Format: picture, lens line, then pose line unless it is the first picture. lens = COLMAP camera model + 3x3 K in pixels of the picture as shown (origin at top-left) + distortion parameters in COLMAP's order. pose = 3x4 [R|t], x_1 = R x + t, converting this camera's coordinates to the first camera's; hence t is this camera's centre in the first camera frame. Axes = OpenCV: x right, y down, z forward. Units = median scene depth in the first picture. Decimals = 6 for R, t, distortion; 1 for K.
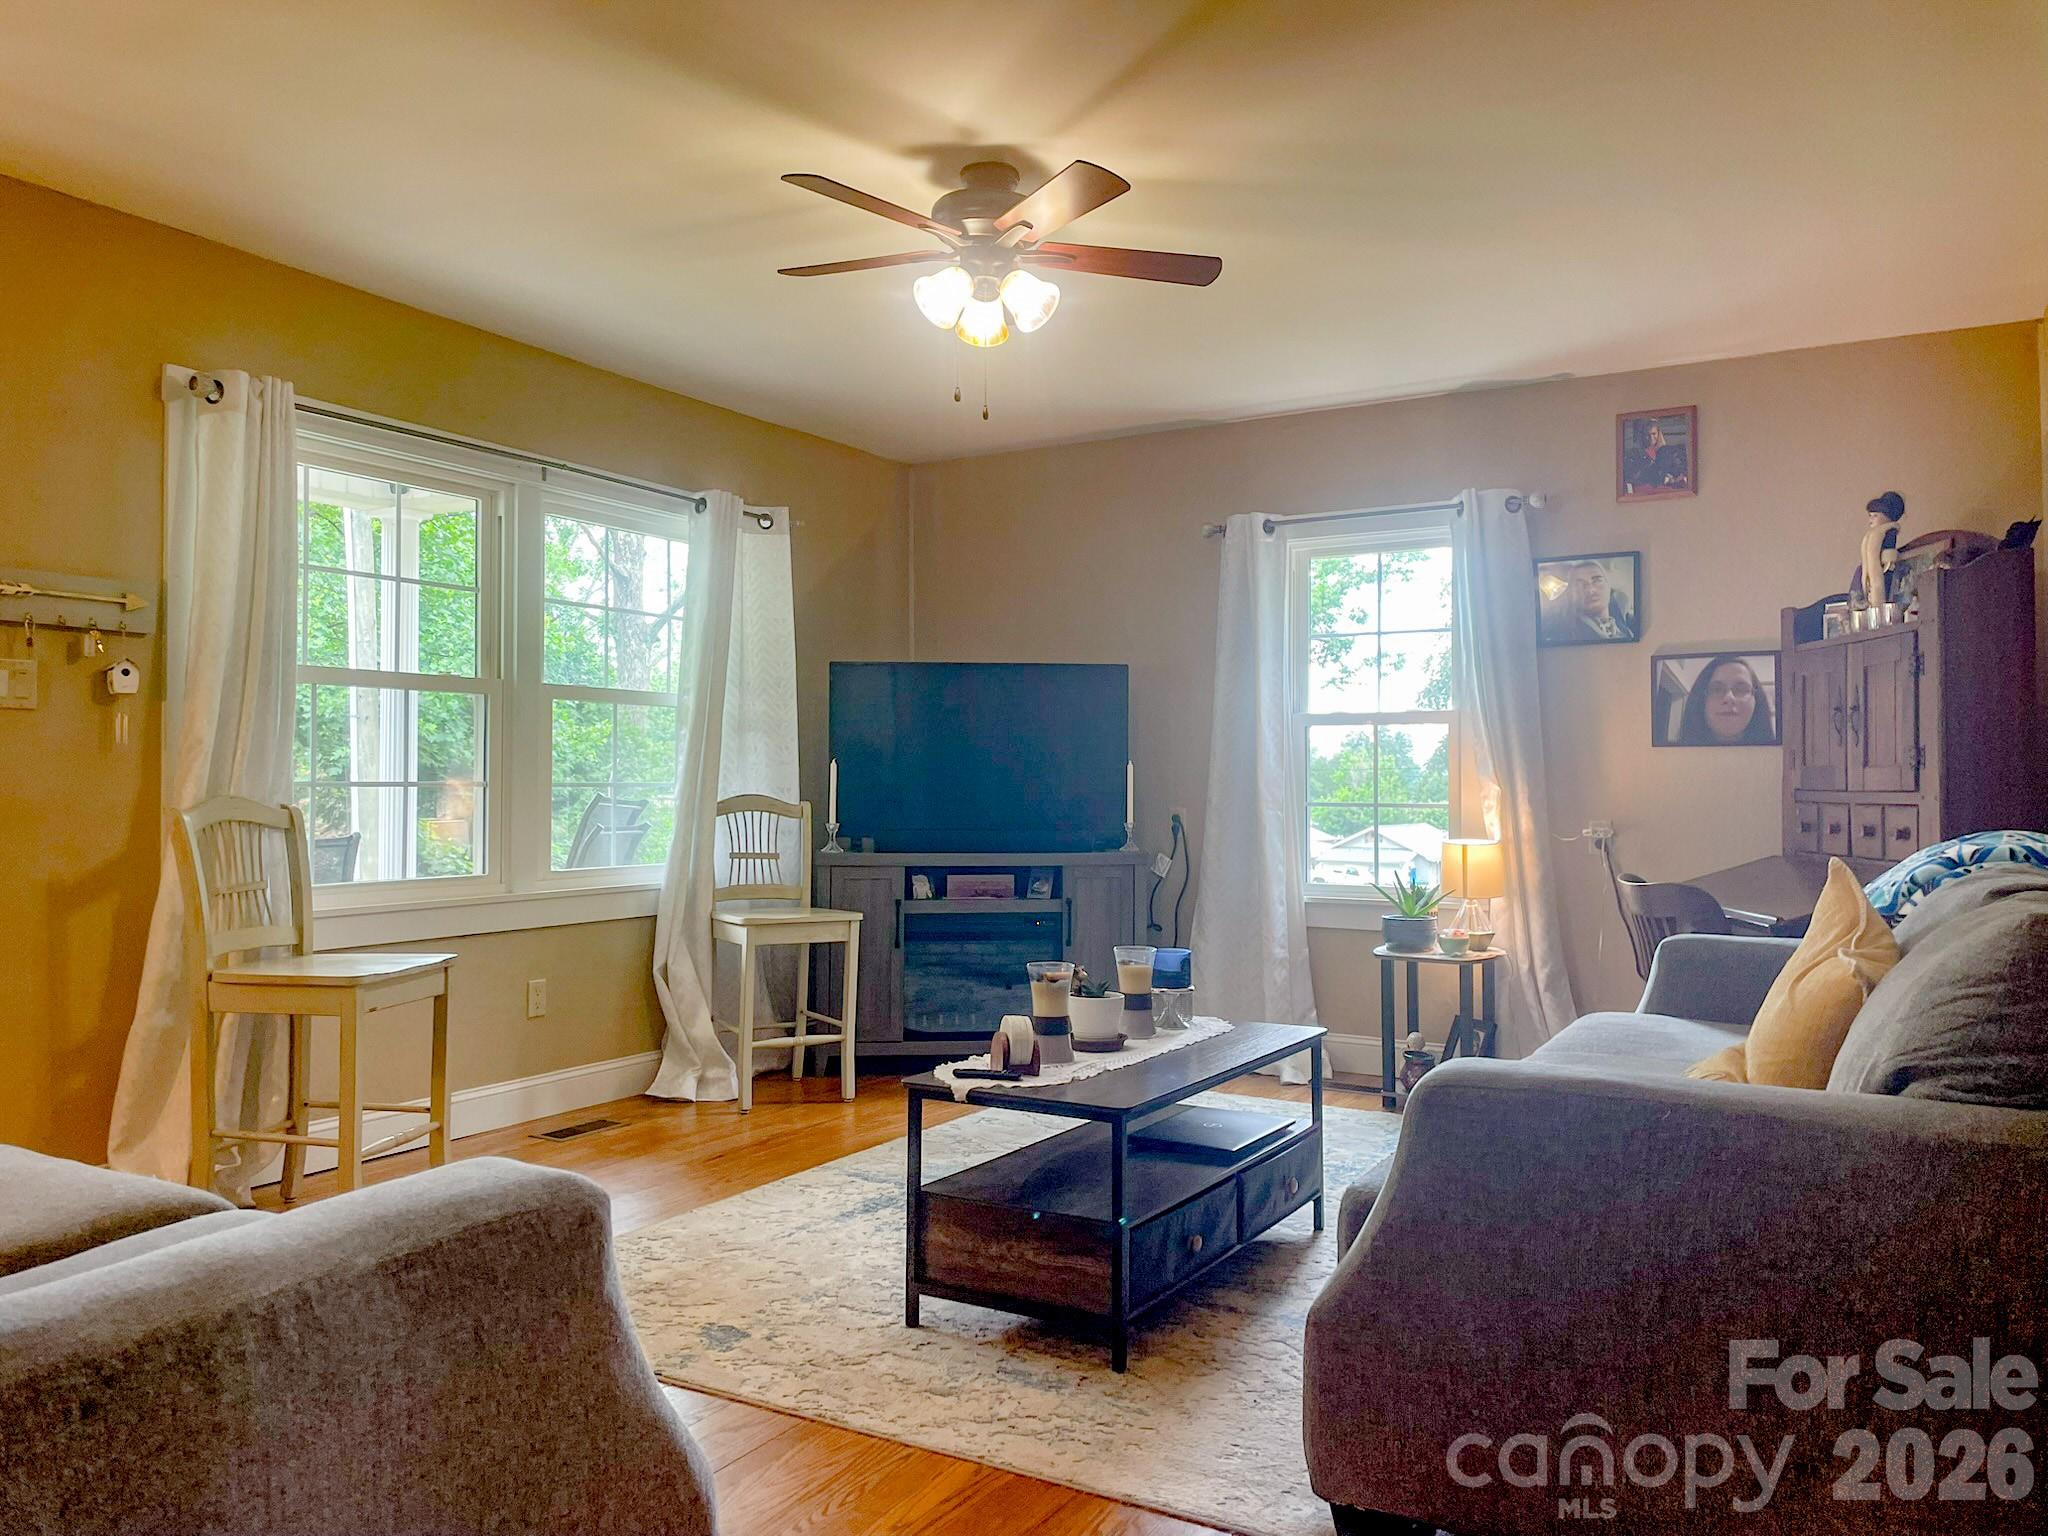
lens RADIAL K [[1544.6, 0, 1020.3], [0, 1544.6, 769.5], [0, 0, 1]] dist [0.075091, -0.091833]
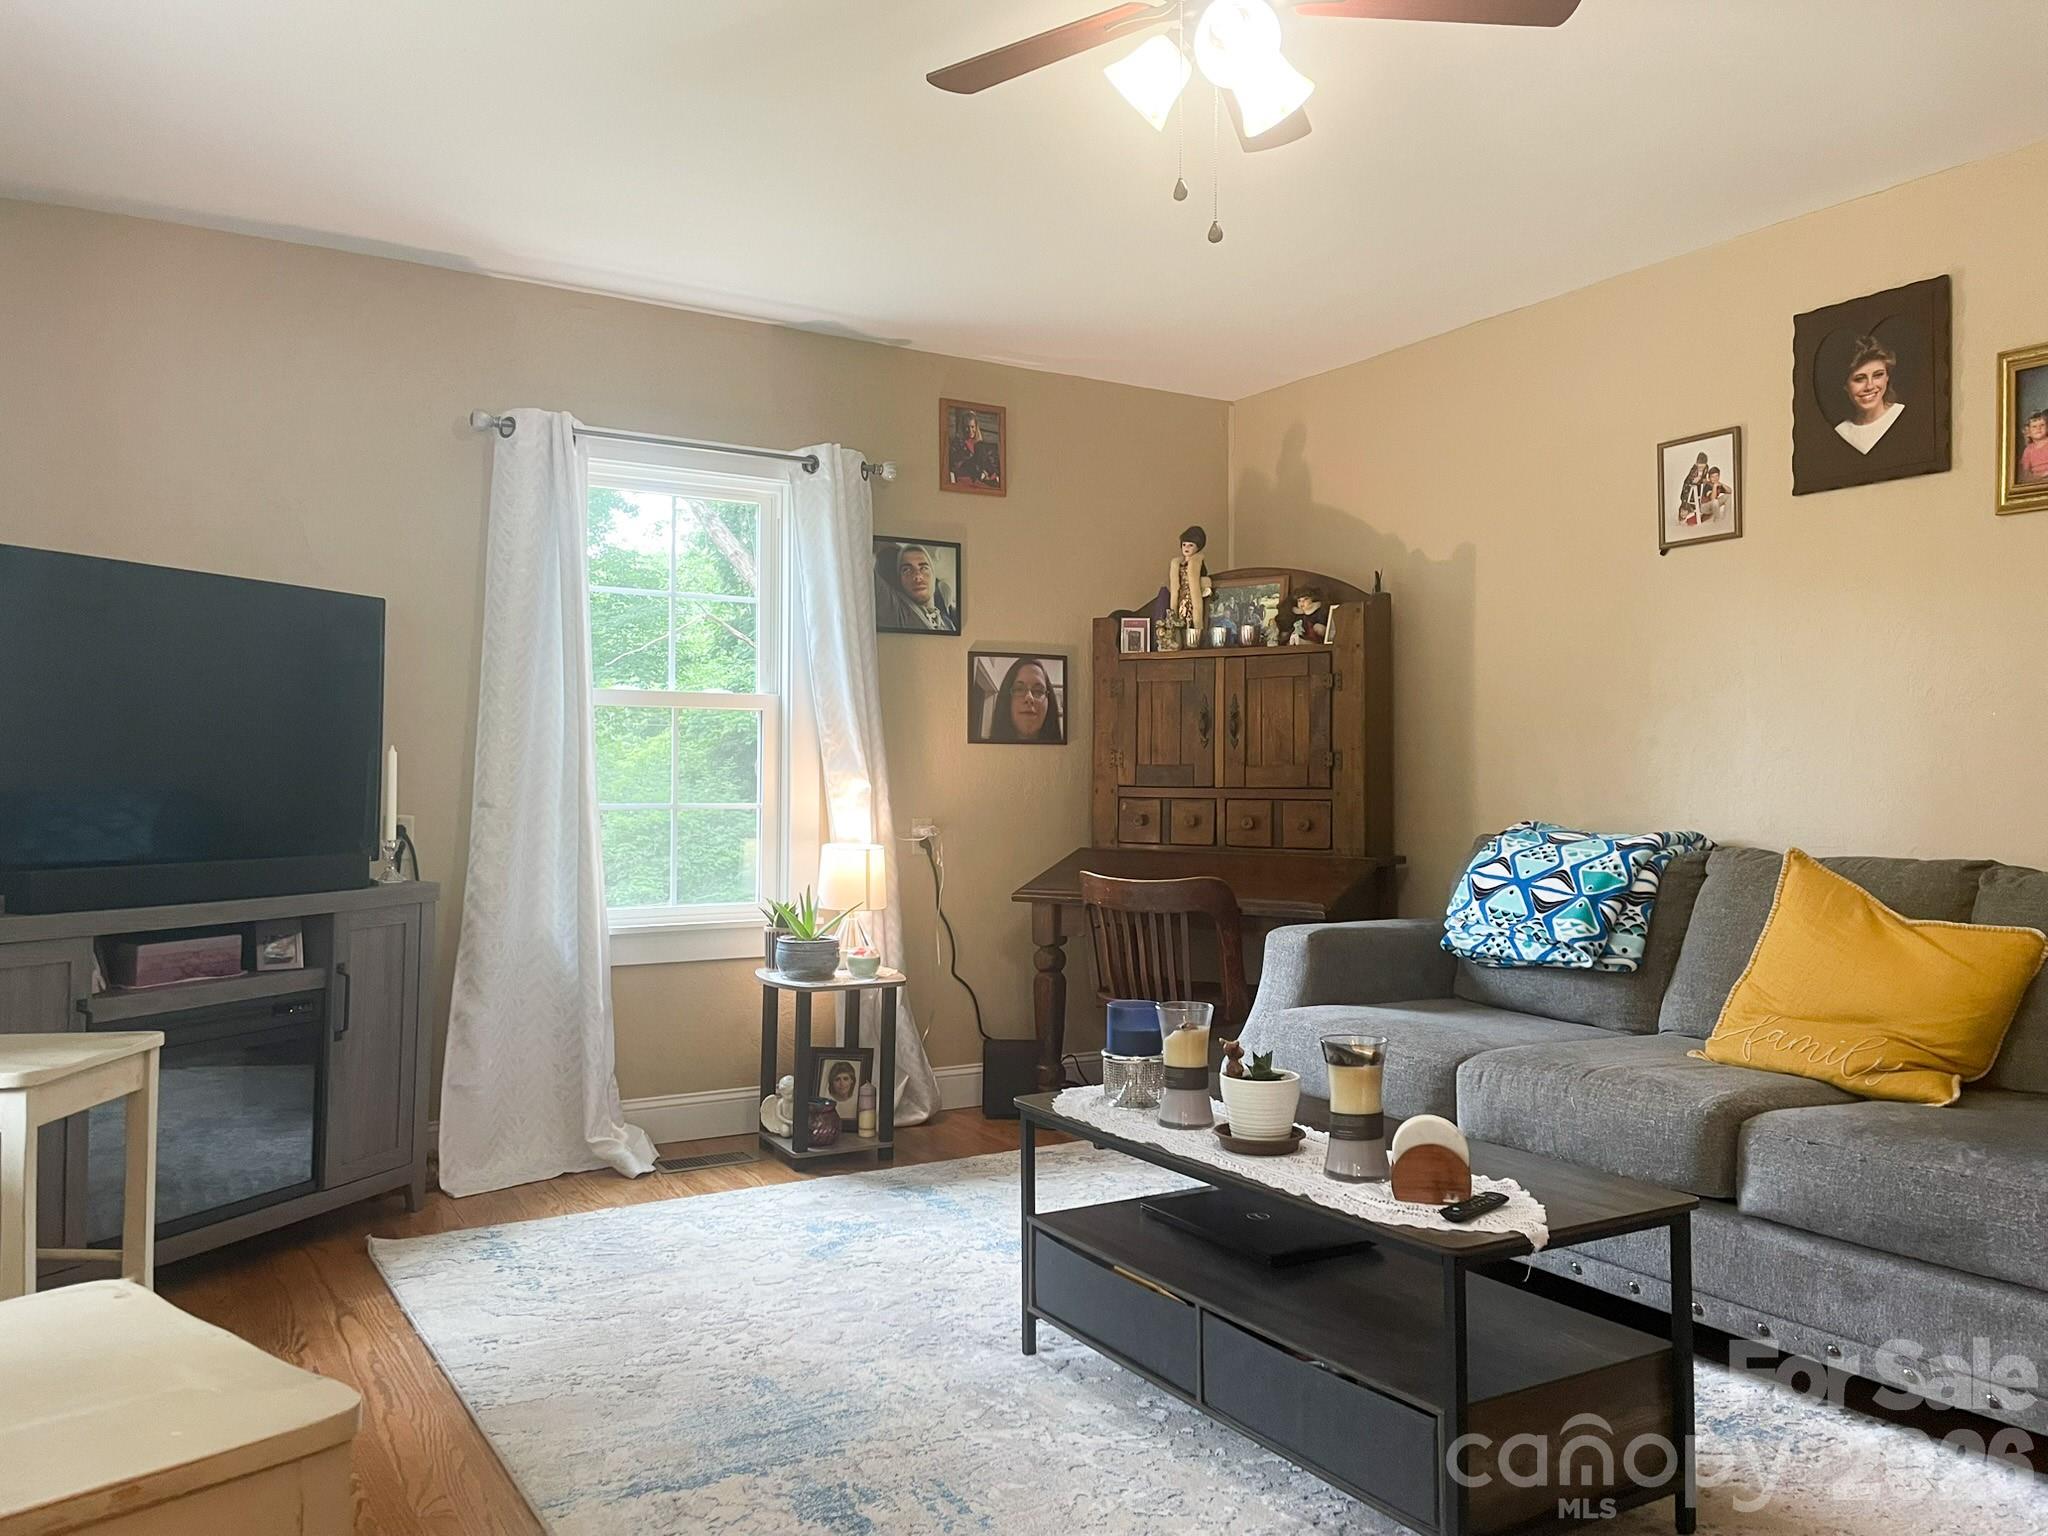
lens RADIAL K [[1544.6, 0, 1022.4], [0, 1544.6, 764.2], [0, 0, 1]] dist [0.075091, -0.091833]
pose [[0.467342, 0.007465, 0.884045, -0.444220], [-0.012843, 0.999916, -0.001655, 0.000112], [-0.883983, -0.010580, 0.467399, 0.509114]]
